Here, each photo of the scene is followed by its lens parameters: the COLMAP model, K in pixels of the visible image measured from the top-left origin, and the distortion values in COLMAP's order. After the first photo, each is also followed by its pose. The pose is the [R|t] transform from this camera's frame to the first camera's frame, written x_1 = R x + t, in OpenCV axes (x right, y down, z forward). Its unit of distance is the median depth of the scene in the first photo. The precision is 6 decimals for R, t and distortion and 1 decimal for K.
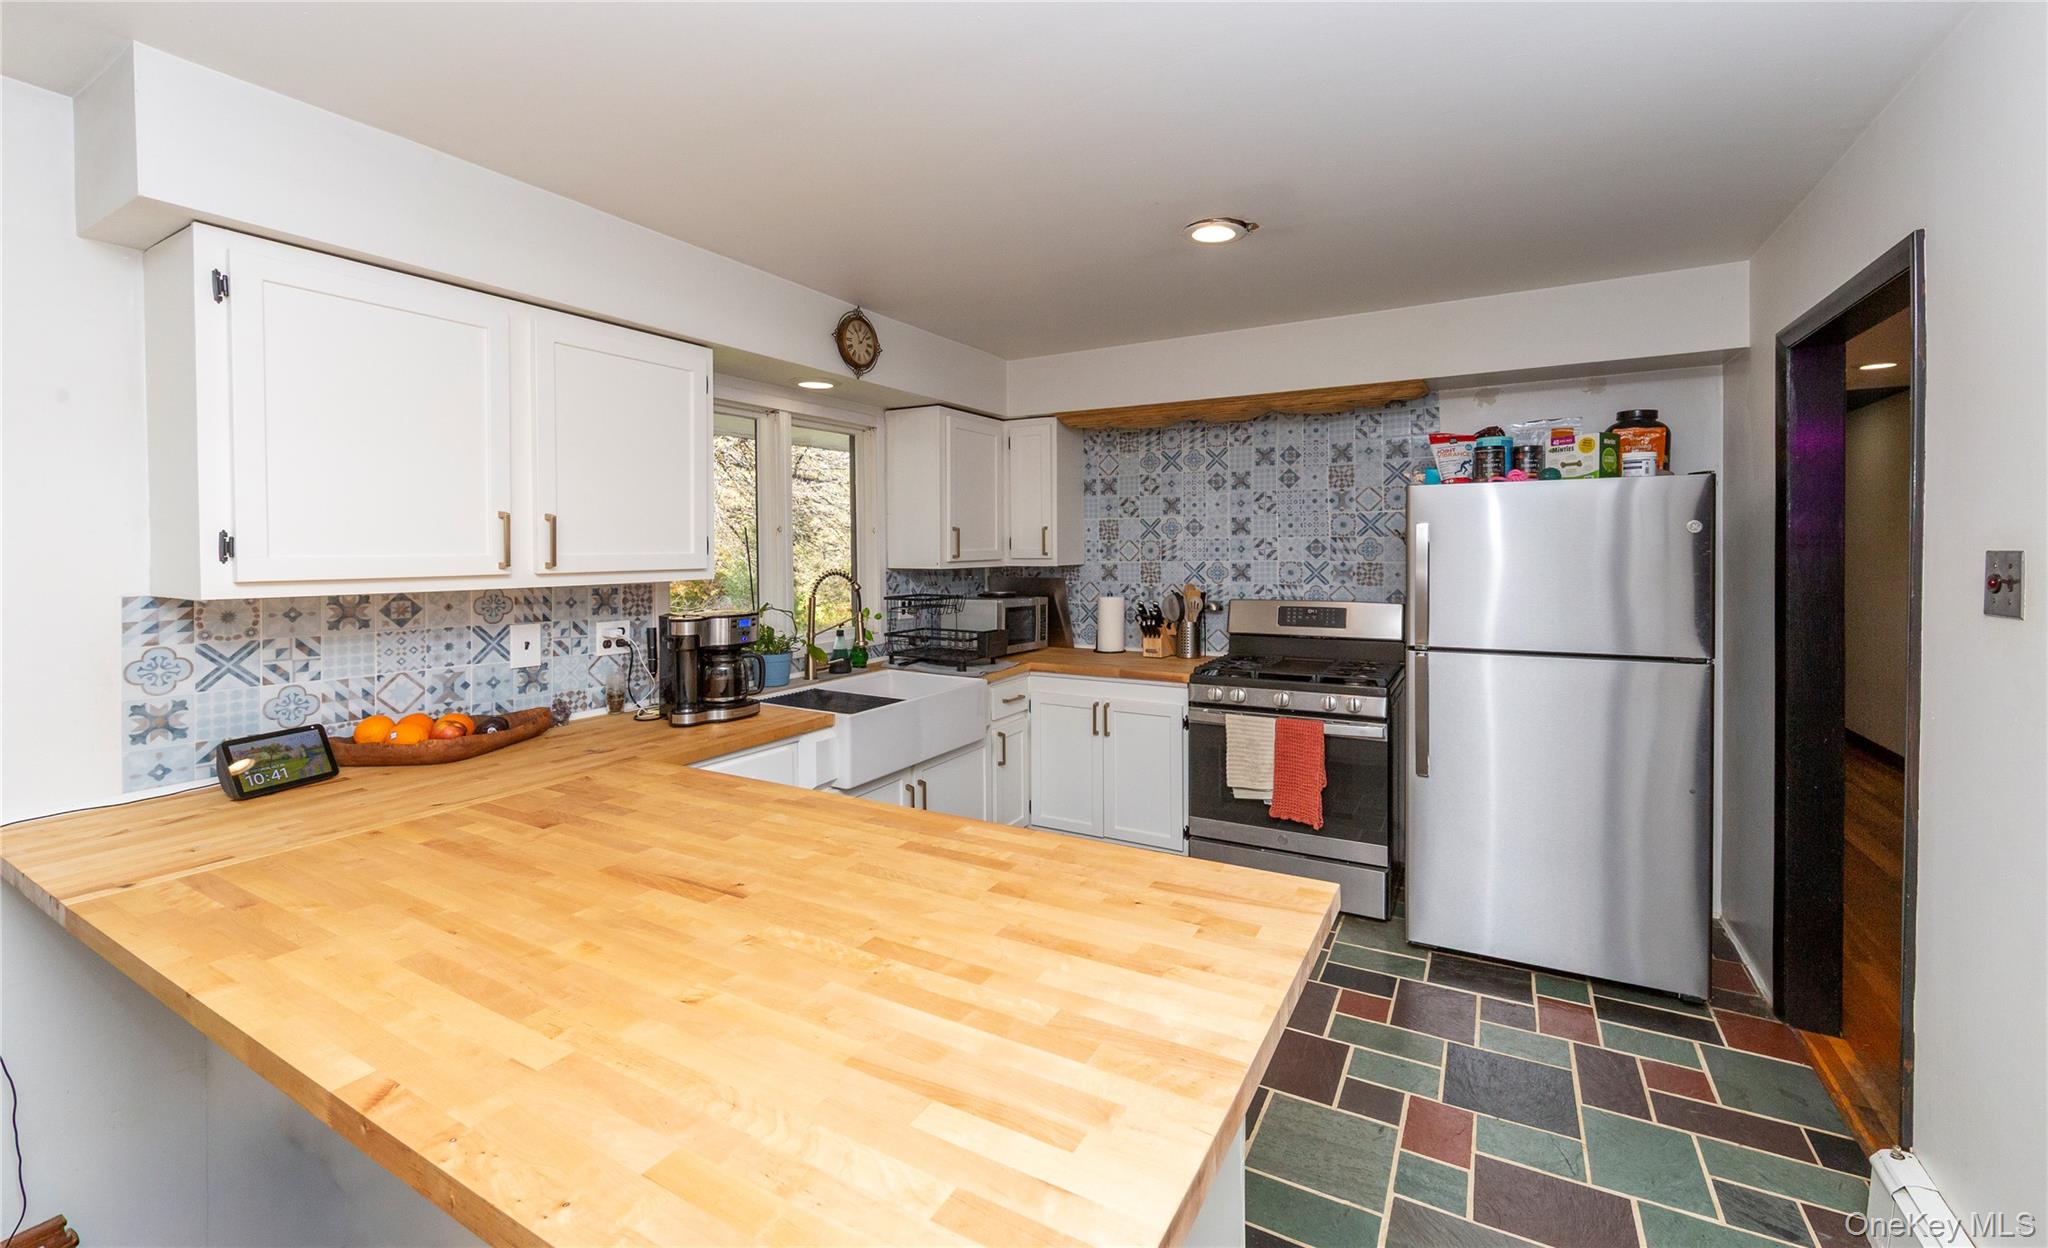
lens RADIAL K [[801.5, 0, 1021.4], [0, 801.5, 561.8], [0, 0, 1]] dist [-0.001055, -0.000190]
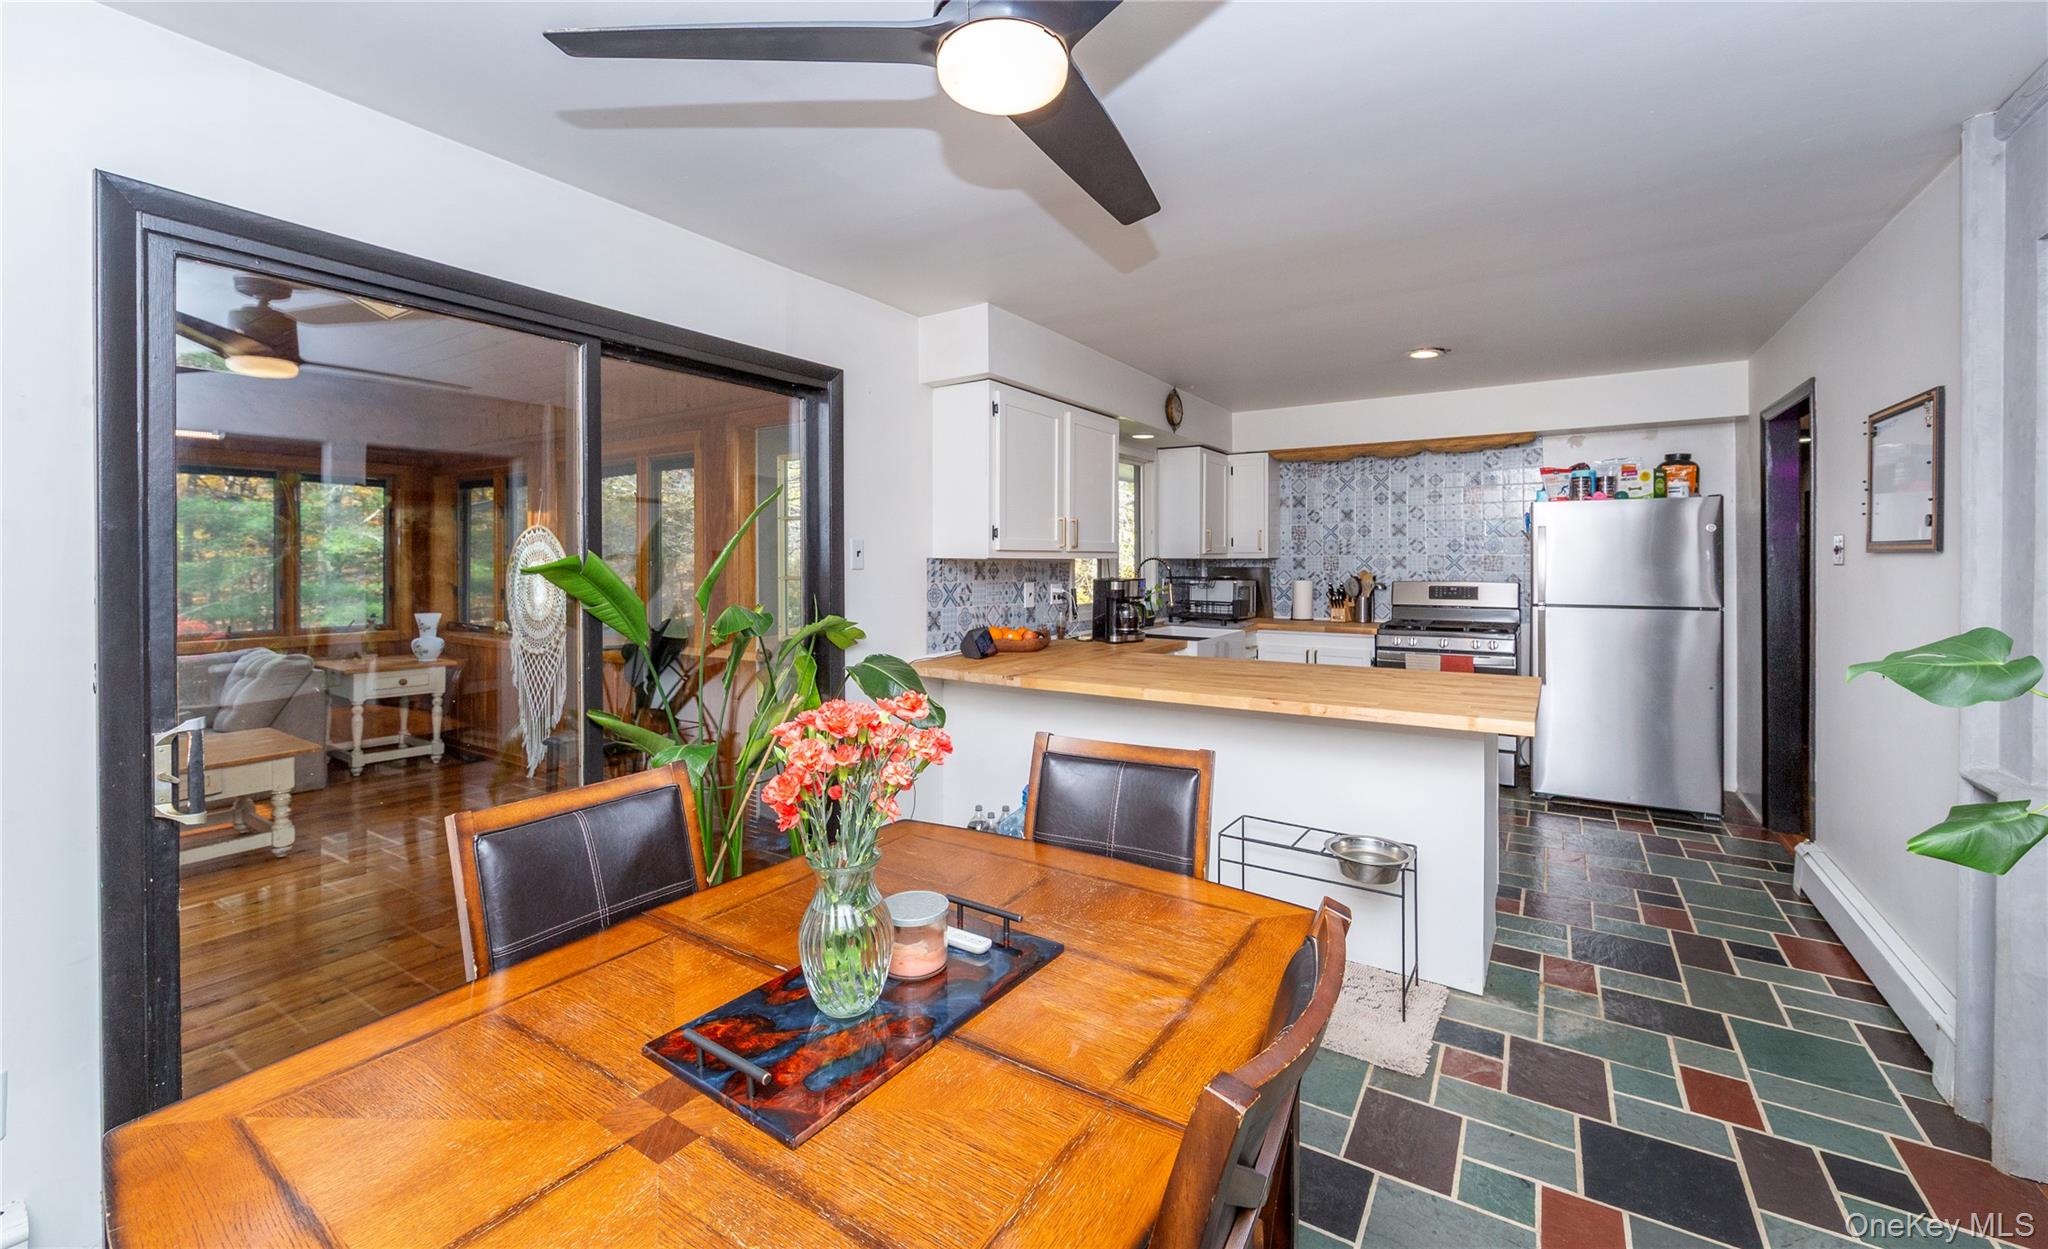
lens RADIAL K [[806.3, 0, 1063.4], [0, 806.3, 563.7], [0, 0, 1]] dist [-0.001965, -0.000156]
pose [[0.999973, 0.002523, -0.006894, -0.341300], [-0.002603, 0.999929, -0.011647, 0.036612], [0.006864, 0.011665, 0.999908, -0.471134]]
